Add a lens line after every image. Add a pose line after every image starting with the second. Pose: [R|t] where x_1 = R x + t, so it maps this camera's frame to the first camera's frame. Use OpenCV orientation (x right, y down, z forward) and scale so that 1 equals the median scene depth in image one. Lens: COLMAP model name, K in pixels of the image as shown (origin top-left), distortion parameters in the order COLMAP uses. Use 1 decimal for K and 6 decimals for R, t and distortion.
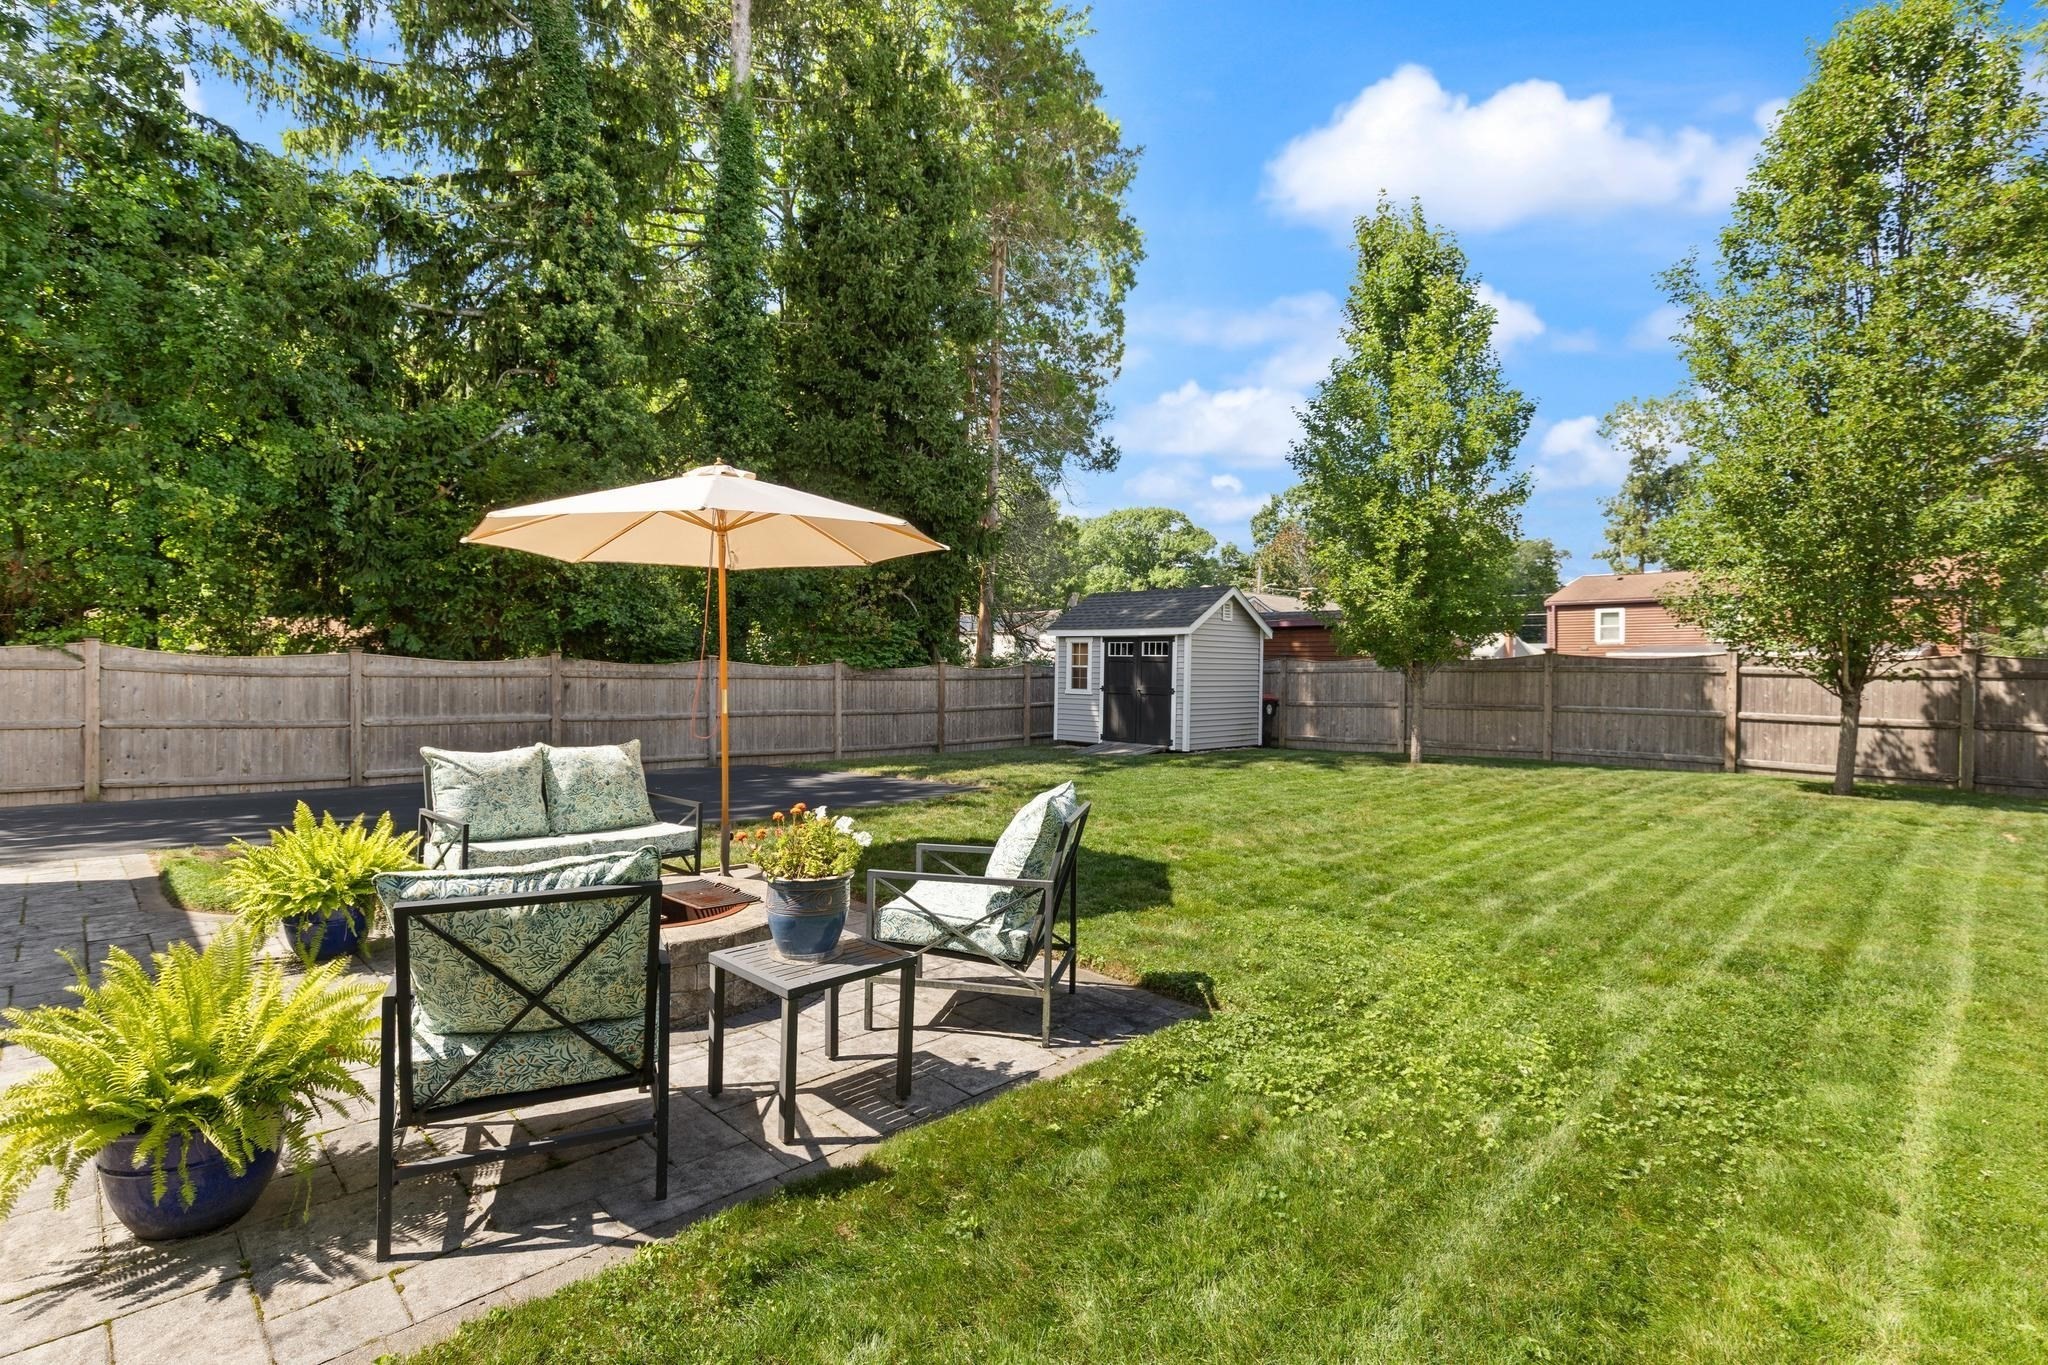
lens RADIAL K [[975.7, 0, 980.8], [0, 975.7, 675.2], [0, 0, 1]] dist [0.011180, -0.003103]
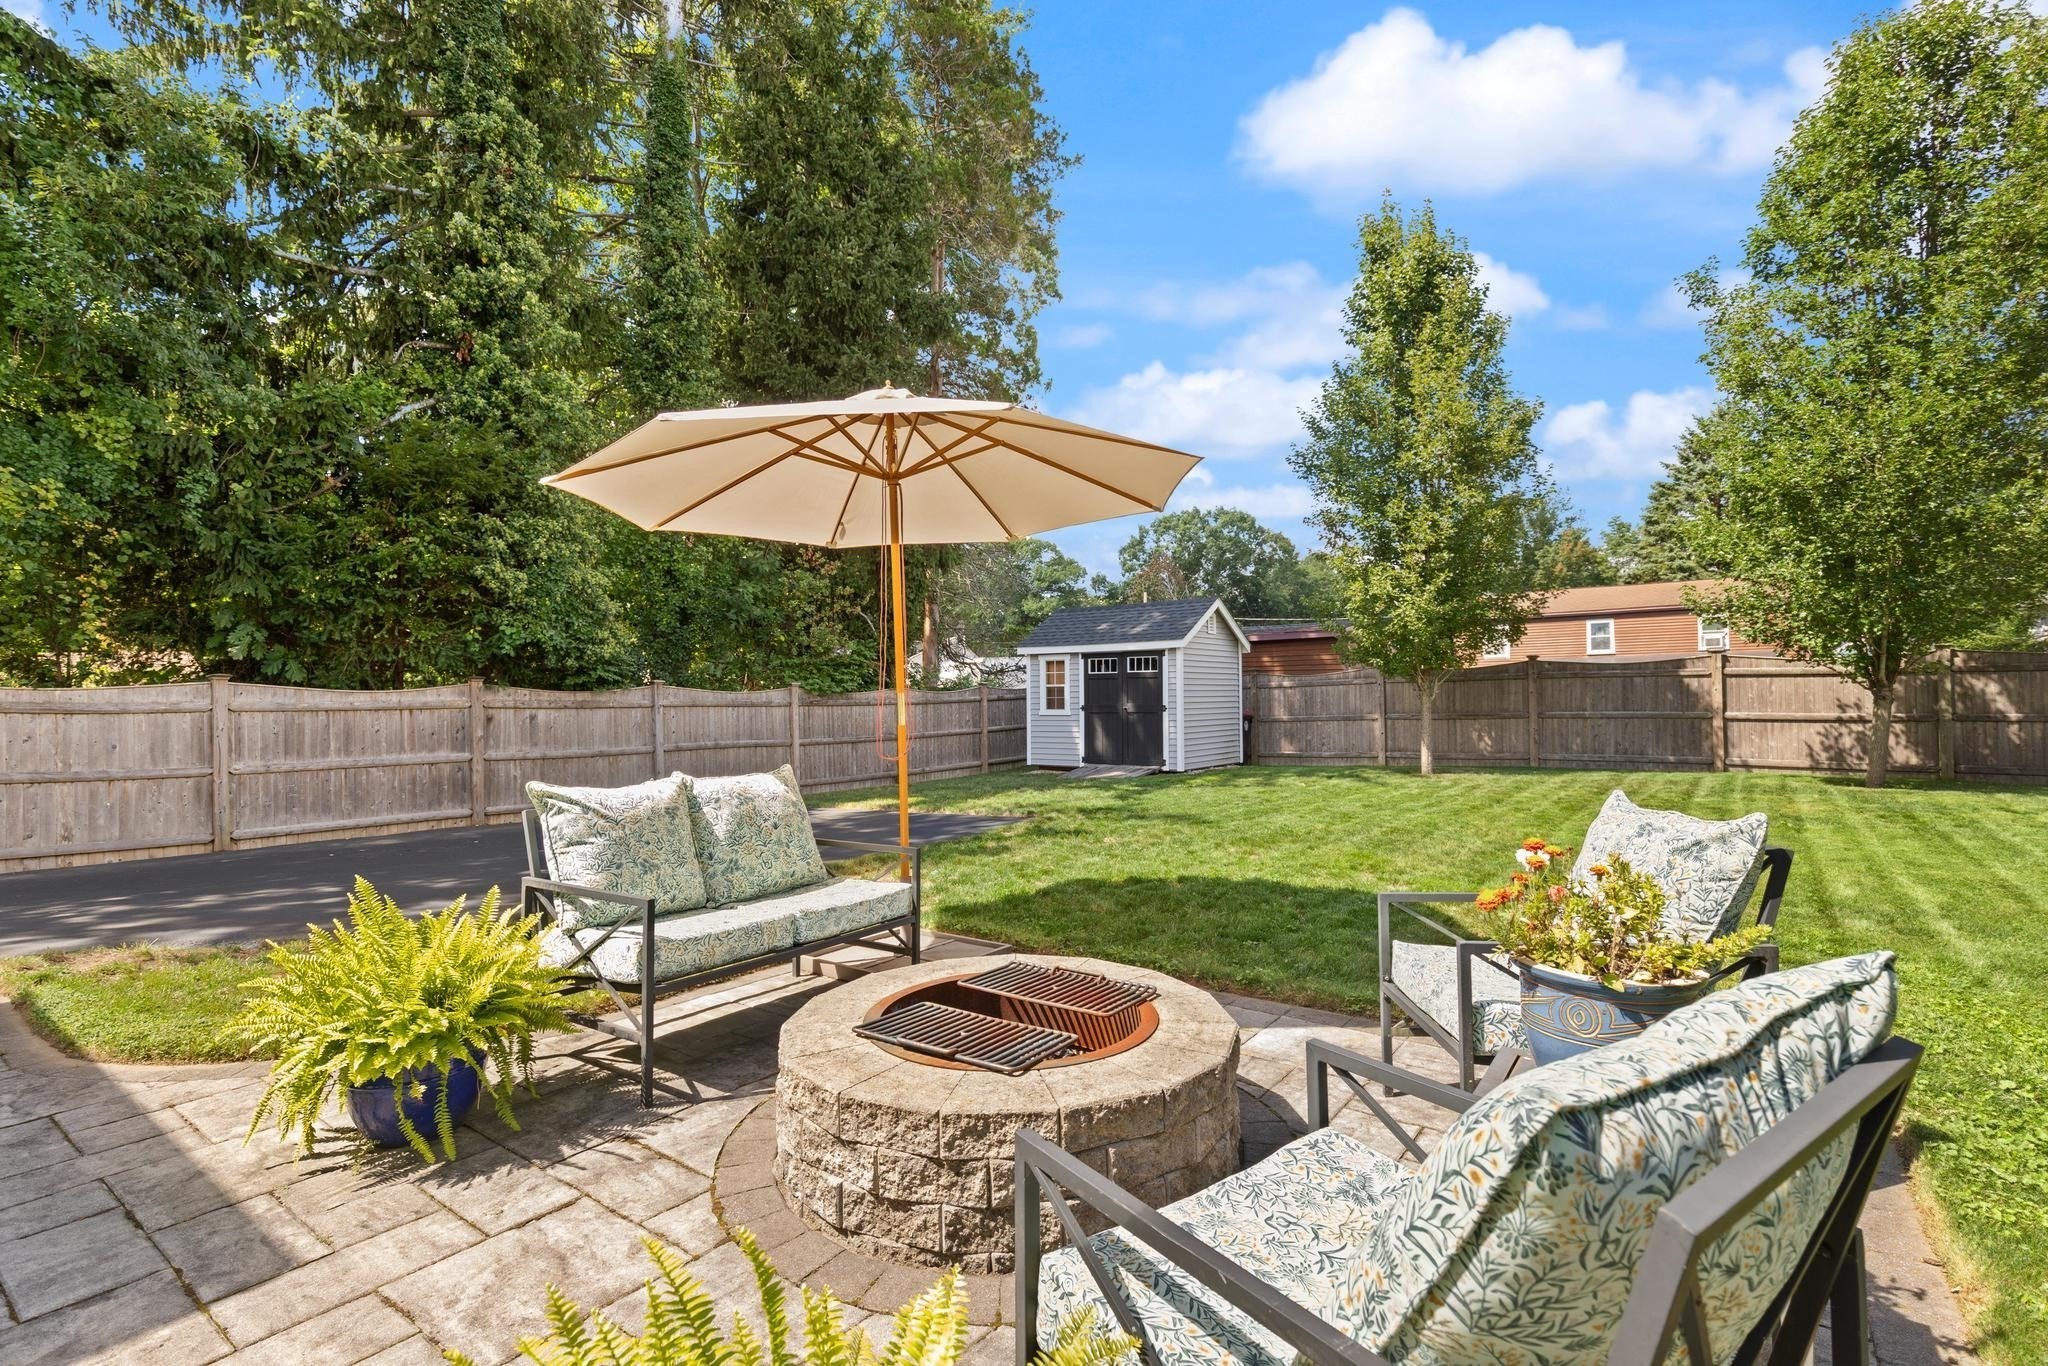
lens RADIAL K [[975.7, 0, 1010.7], [0, 975.7, 683.7], [0, 0, 1]] dist [0.011180, -0.003103]
pose [[0.986711, -0.021499, 0.161056, -0.118563], [0.025180, 0.999466, -0.020847, 0.009840], [-0.160522, 0.024625, 0.986725, 0.101128]]
